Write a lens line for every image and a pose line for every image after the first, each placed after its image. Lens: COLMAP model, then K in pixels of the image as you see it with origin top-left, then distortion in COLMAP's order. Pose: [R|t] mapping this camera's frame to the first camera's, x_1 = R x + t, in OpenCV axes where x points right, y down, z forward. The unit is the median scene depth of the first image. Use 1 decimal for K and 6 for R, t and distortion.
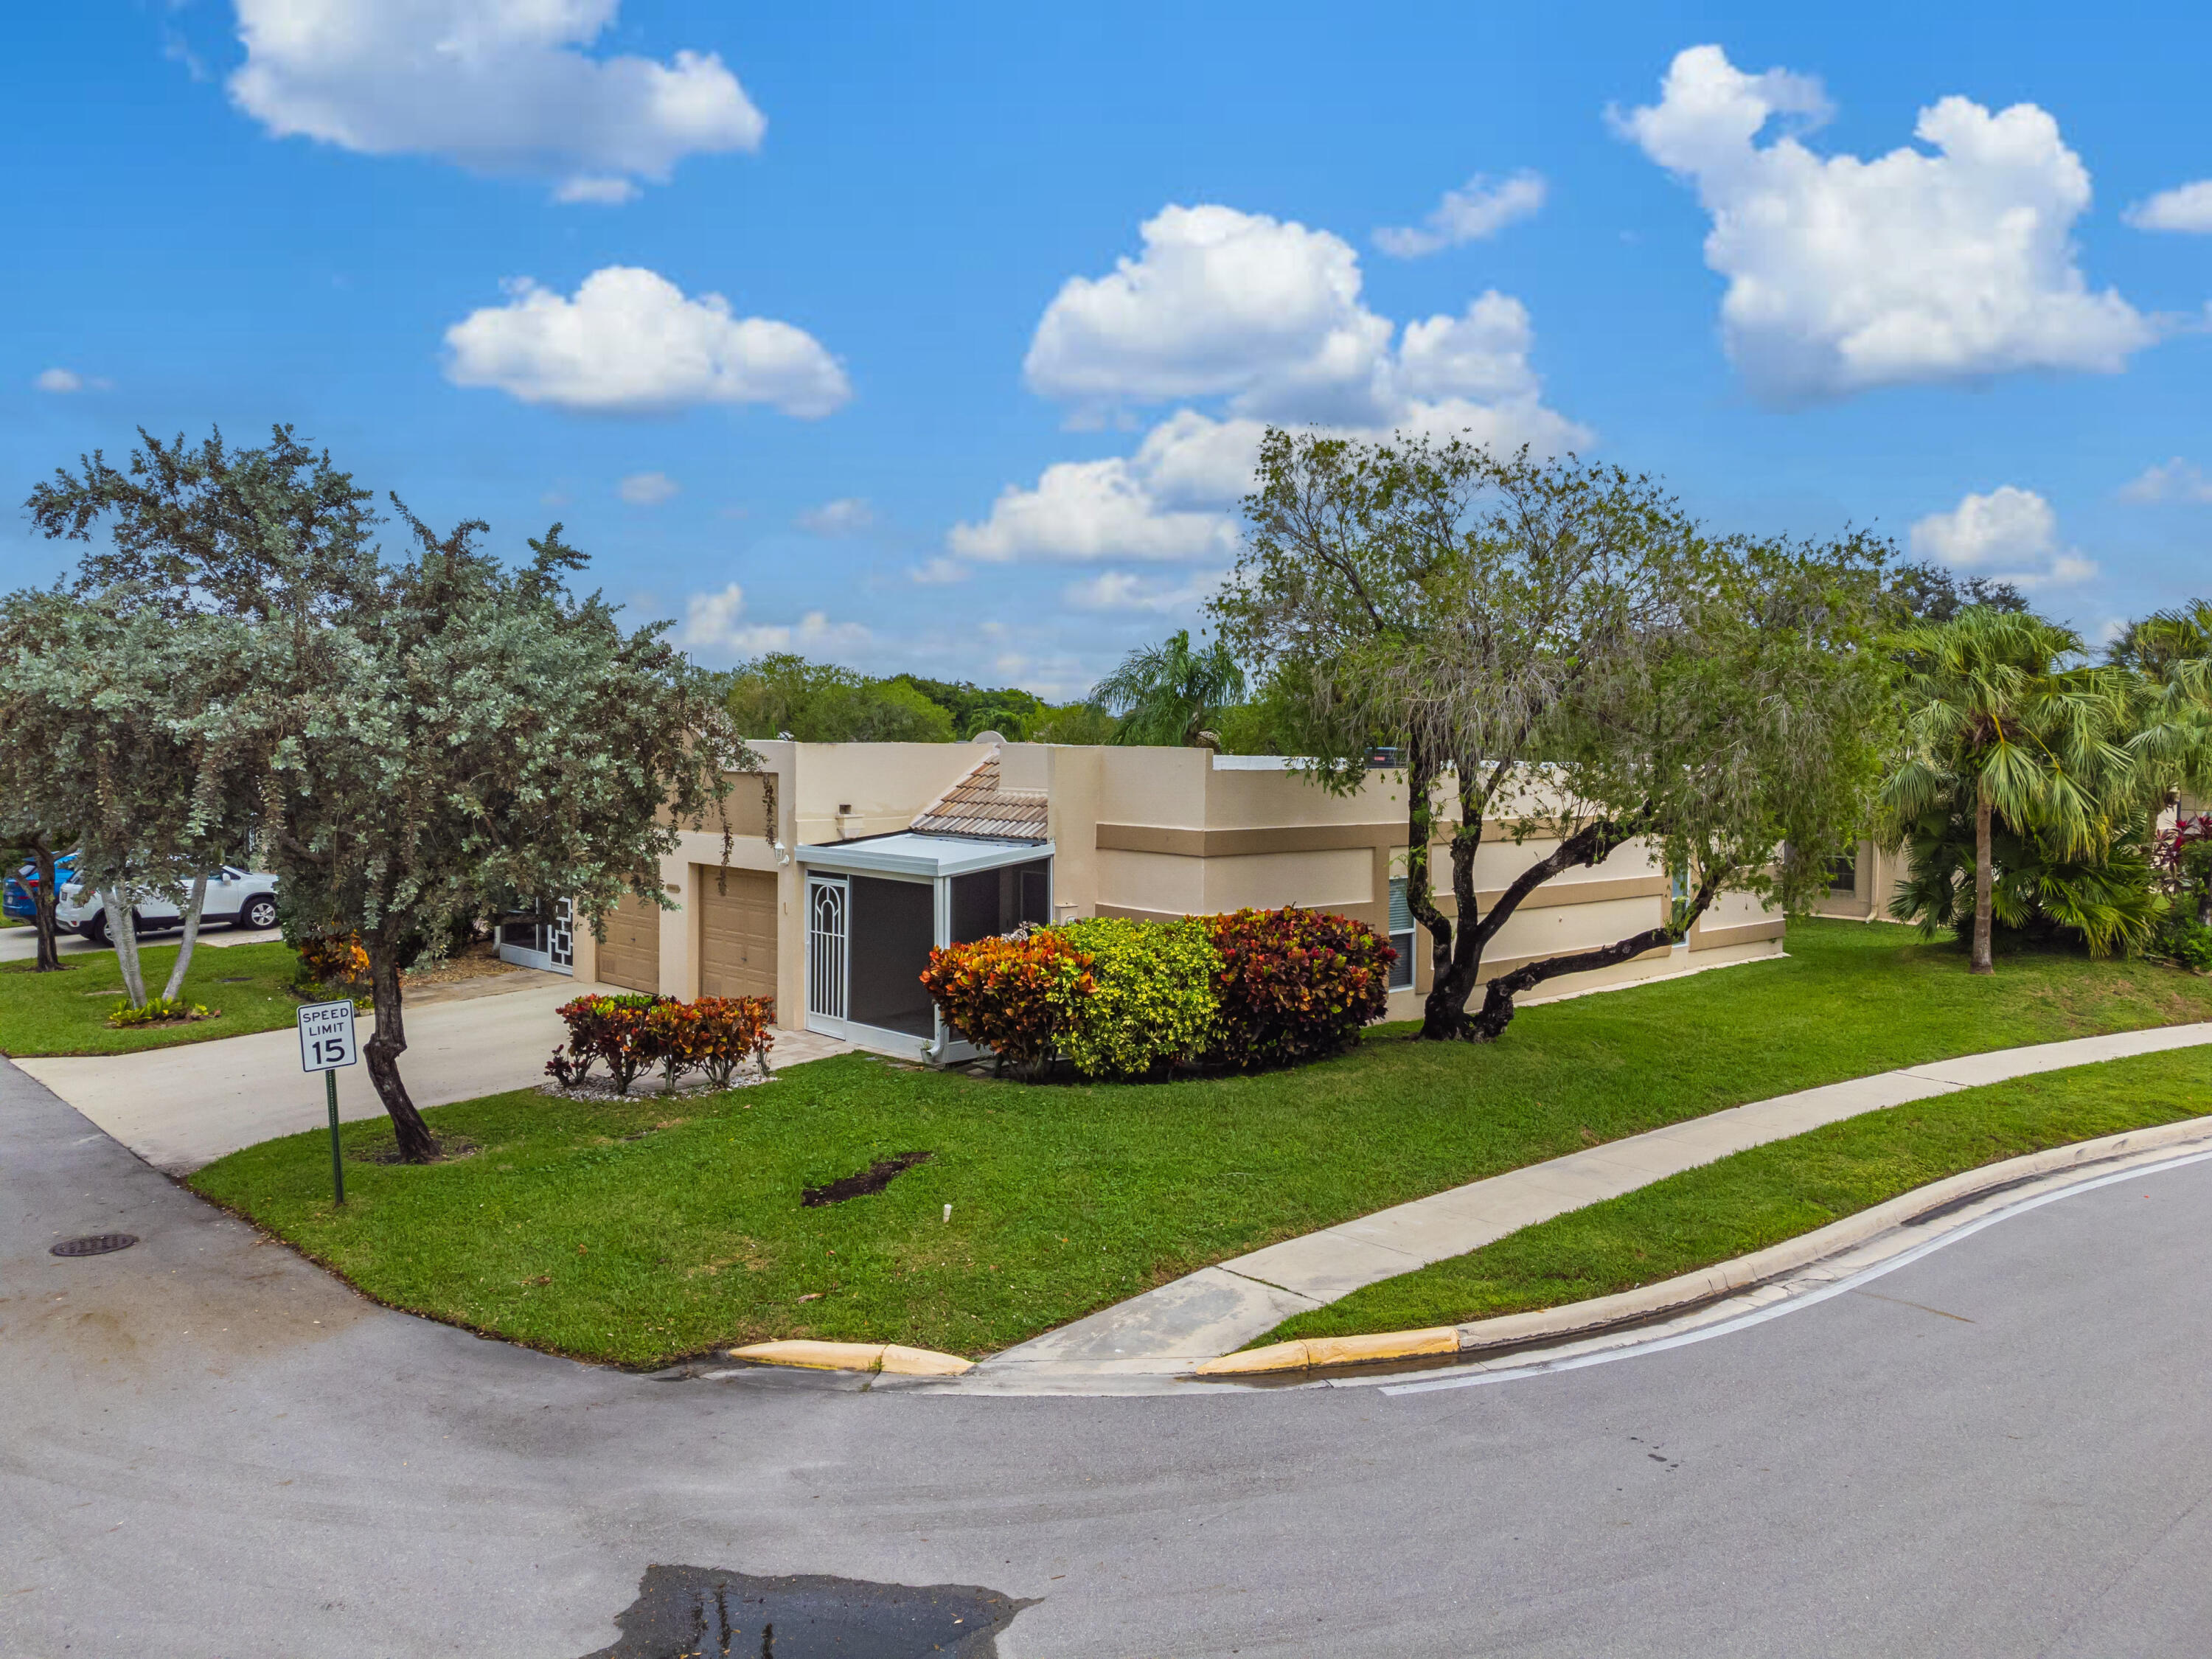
lens RADIAL K [[1679.3, 0, 1106.0], [0, 1679.3, 829.5], [0, 0, 1]] dist [0.029554, 0.001394]
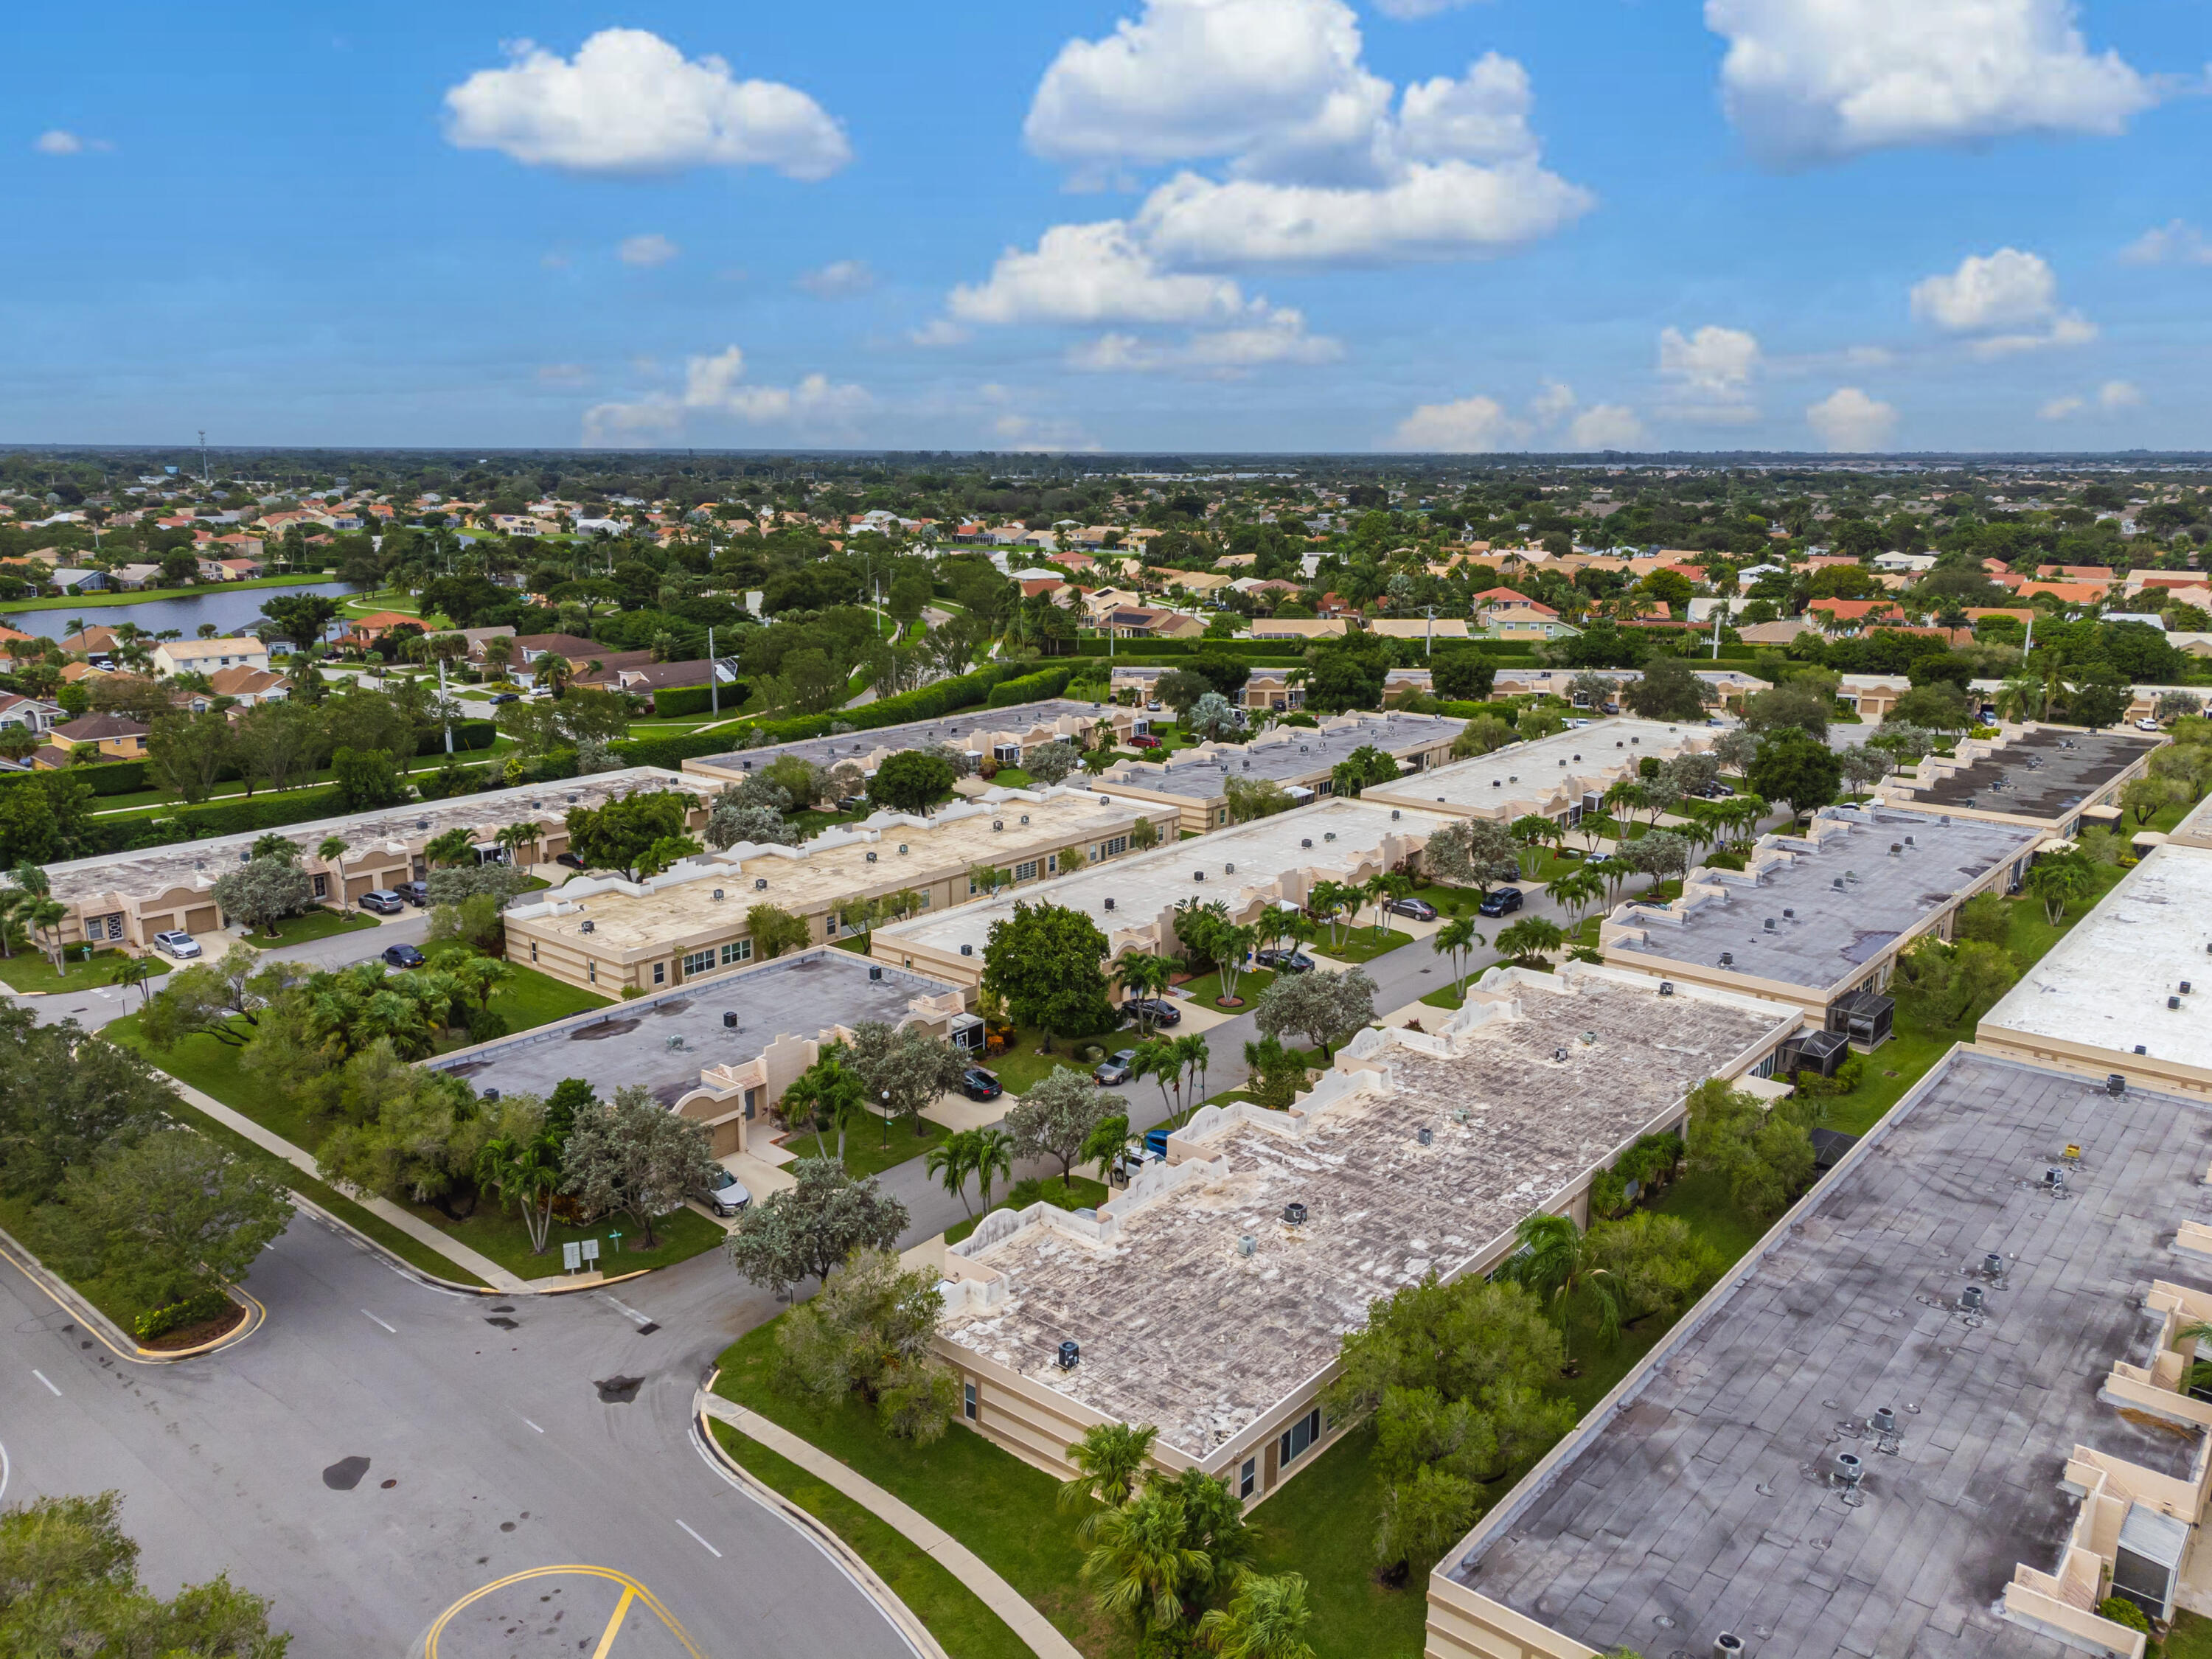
lens RADIAL K [[1679.3, 0, 1106.0], [0, 1679.3, 829.5], [0, 0, 1]] dist [0.029554, 0.001394]
pose [[0.108704, 0.212107, -0.971182, 4.892765], [-0.055092, 0.976755, 0.207158, -2.636382], [0.992546, 0.030985, 0.117863, 1.459569]]
